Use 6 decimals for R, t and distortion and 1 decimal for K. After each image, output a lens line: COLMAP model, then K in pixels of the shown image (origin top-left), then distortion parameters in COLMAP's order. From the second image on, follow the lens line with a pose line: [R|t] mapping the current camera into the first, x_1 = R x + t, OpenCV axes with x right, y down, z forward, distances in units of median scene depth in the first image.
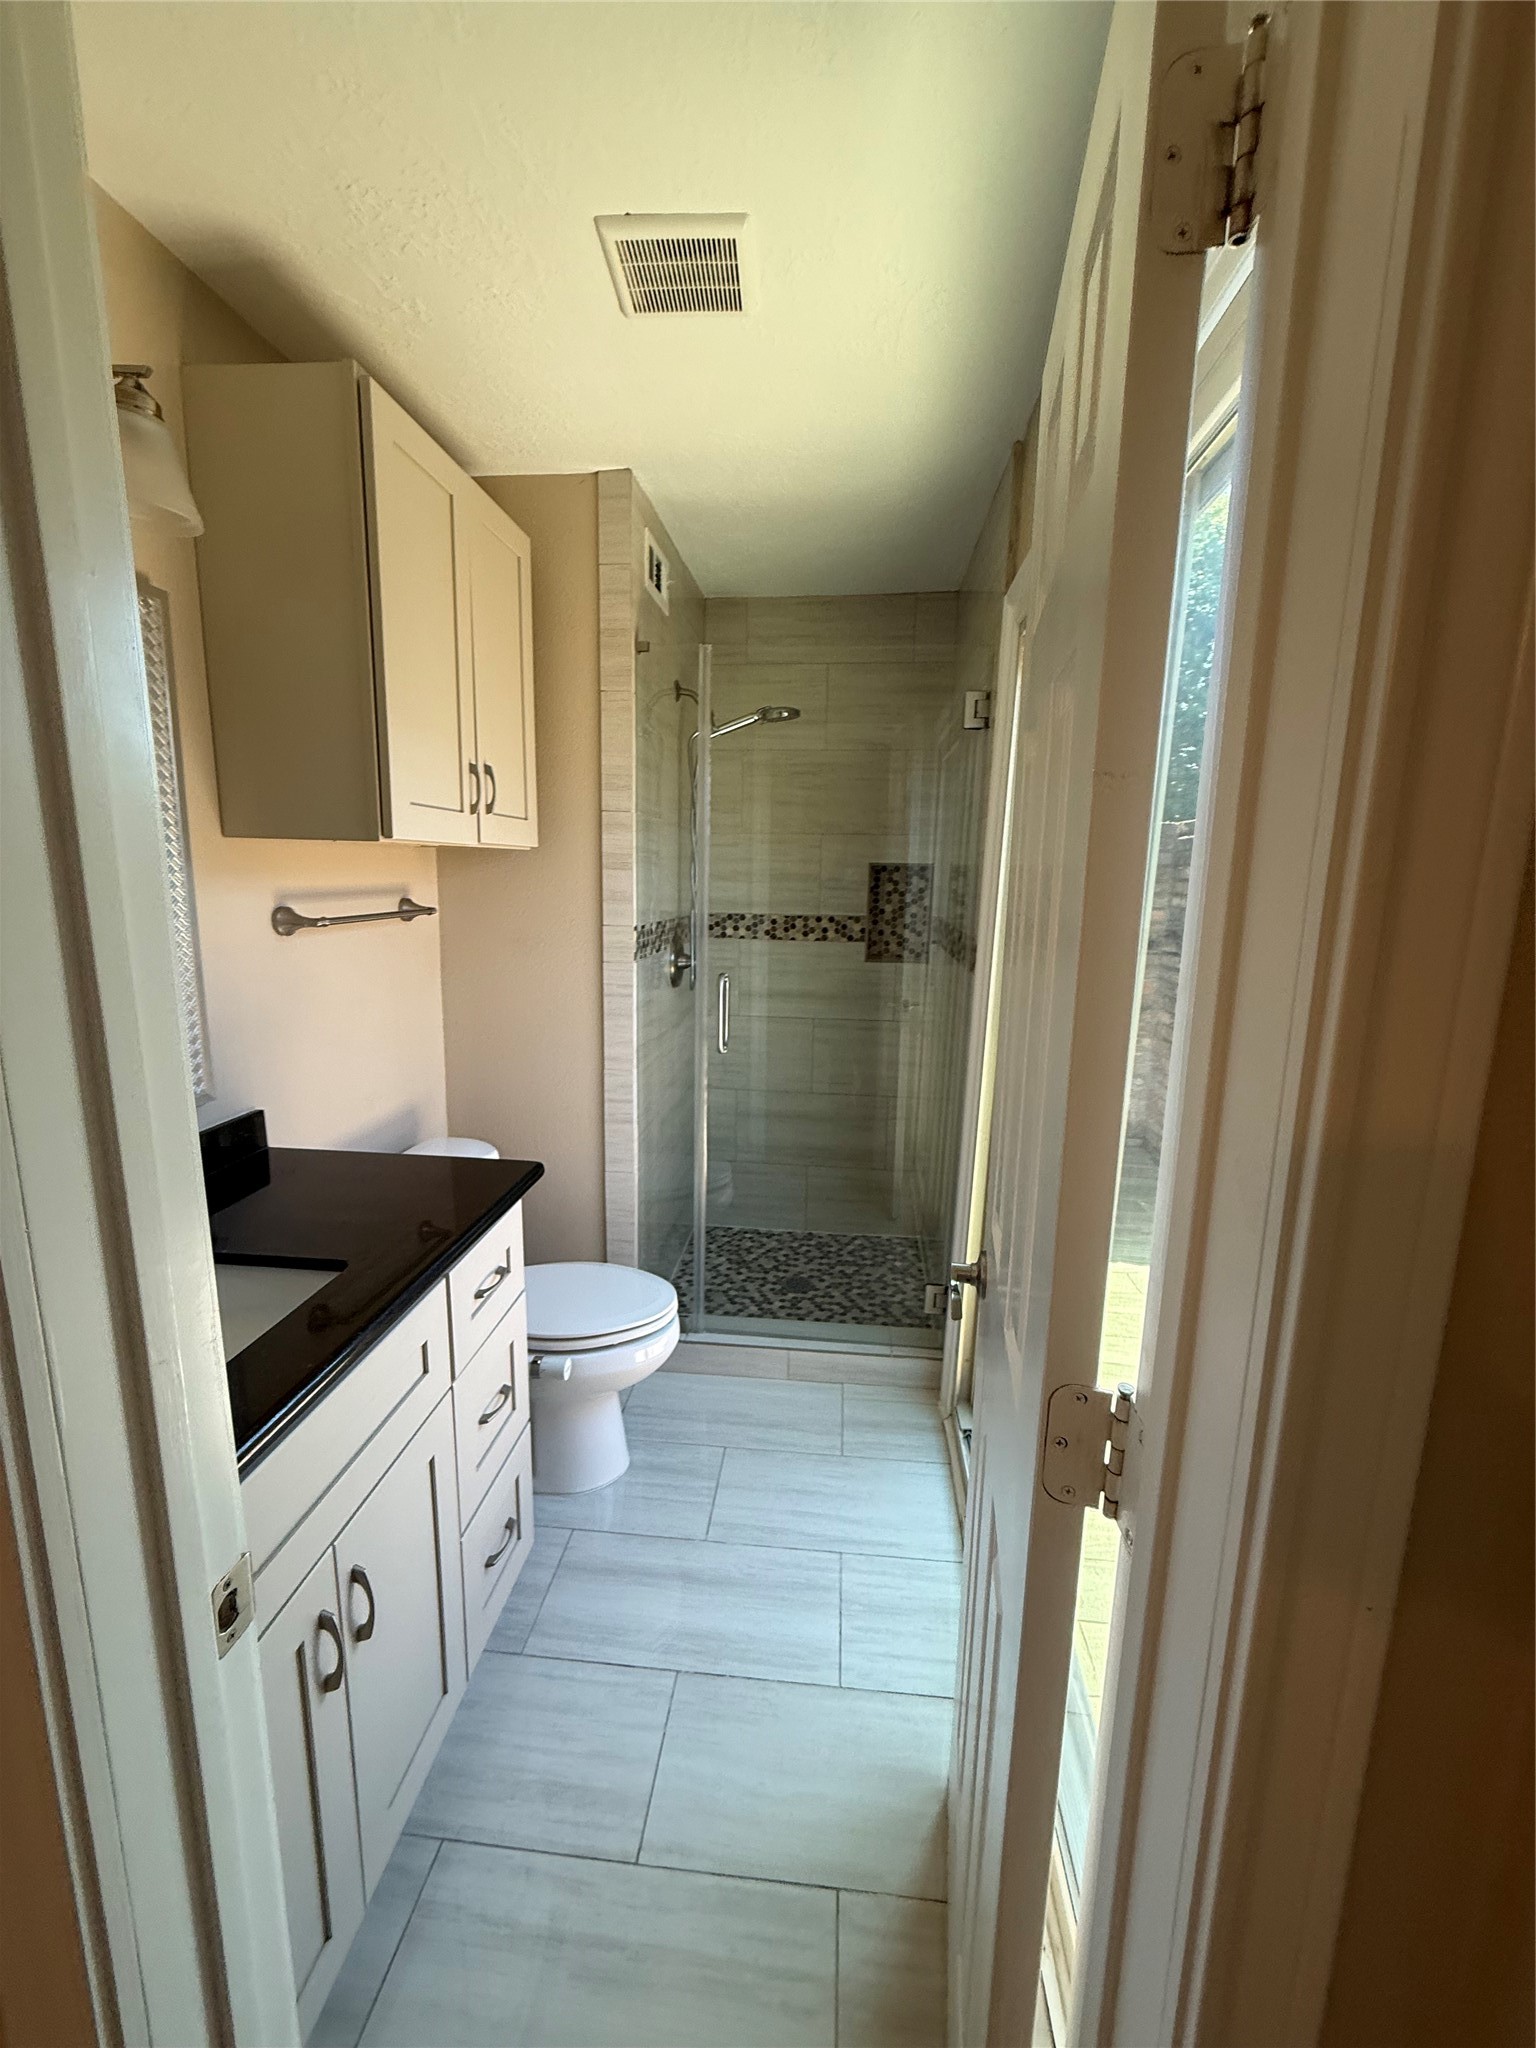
lens RADIAL K [[815.7, 0, 765.6], [0, 815.7, 1024.7], [0, 0, 1]] dist [-0.000620, 0.000441]
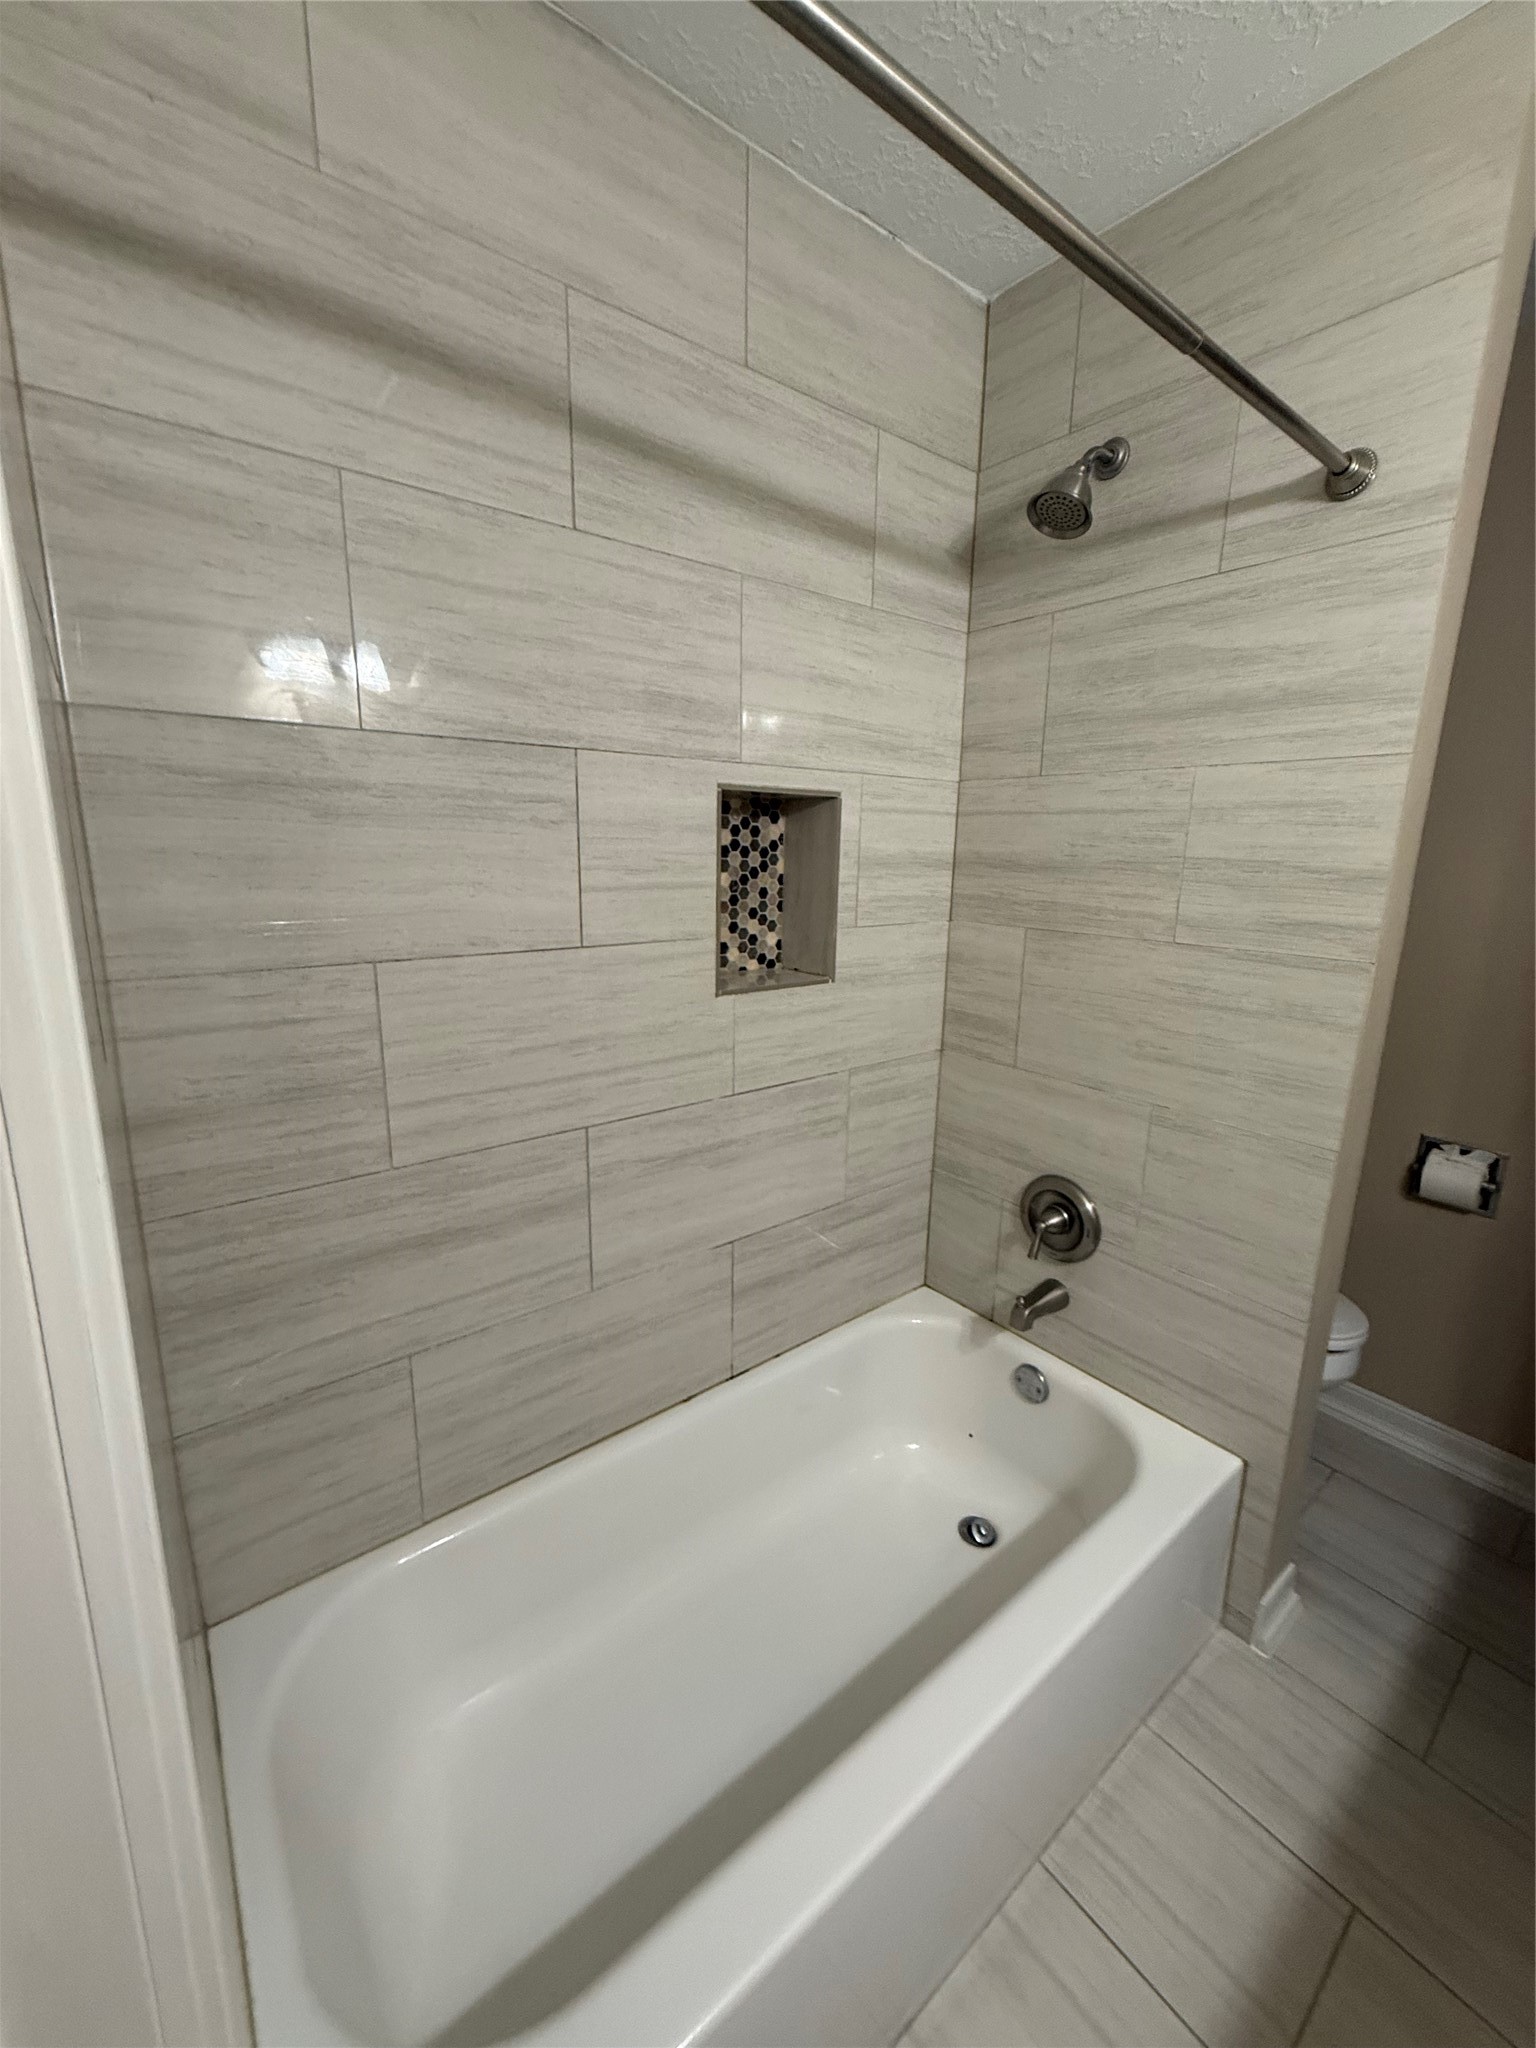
lens RADIAL K [[815.7, 0, 770.0], [0, 815.7, 1016.5], [0, 0, 1]] dist [-0.000620, 0.000441]
pose [[0.715889, -0.139374, 0.684162, -0.197988], [0.104424, 0.990226, 0.092457, -0.103108], [-0.690361, 0.005254, 0.723446, 0.615287]]
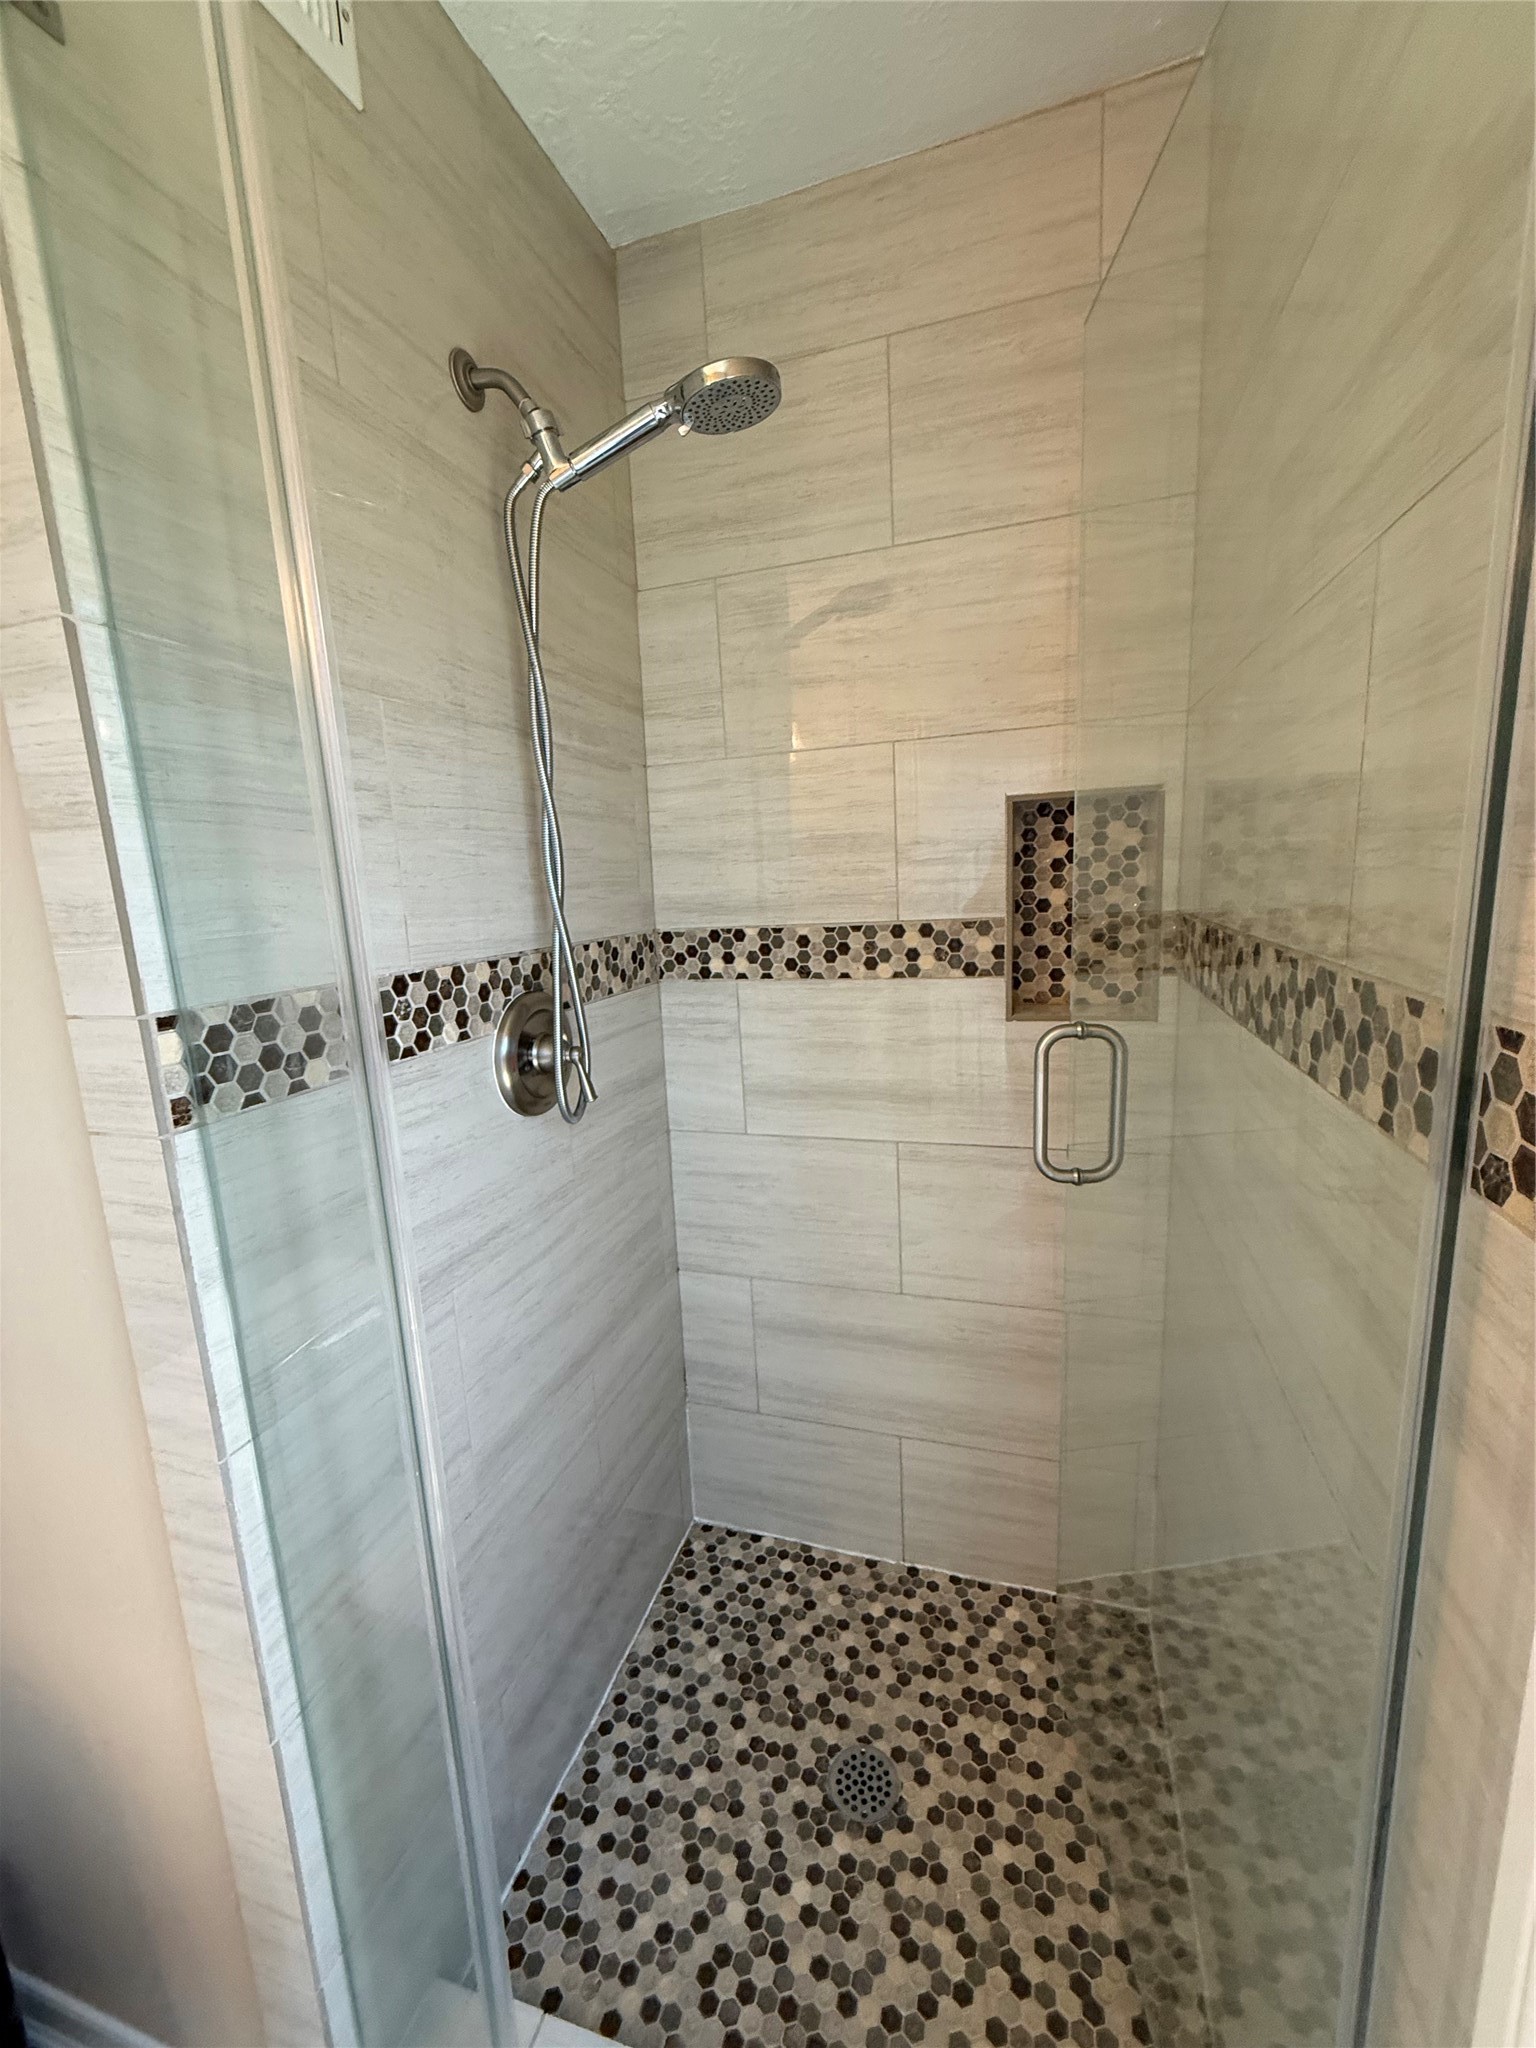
lens RADIAL K [[815.7, 0, 772.7], [0, 815.7, 1018.3], [0, 0, 1]] dist [-0.000620, 0.000441]
pose [[0.979602, -0.033182, -0.198190, 0.084732], [0.033384, 0.999440, -0.002322, -0.080899], [0.198156, -0.004342, 0.980161, 0.532174]]
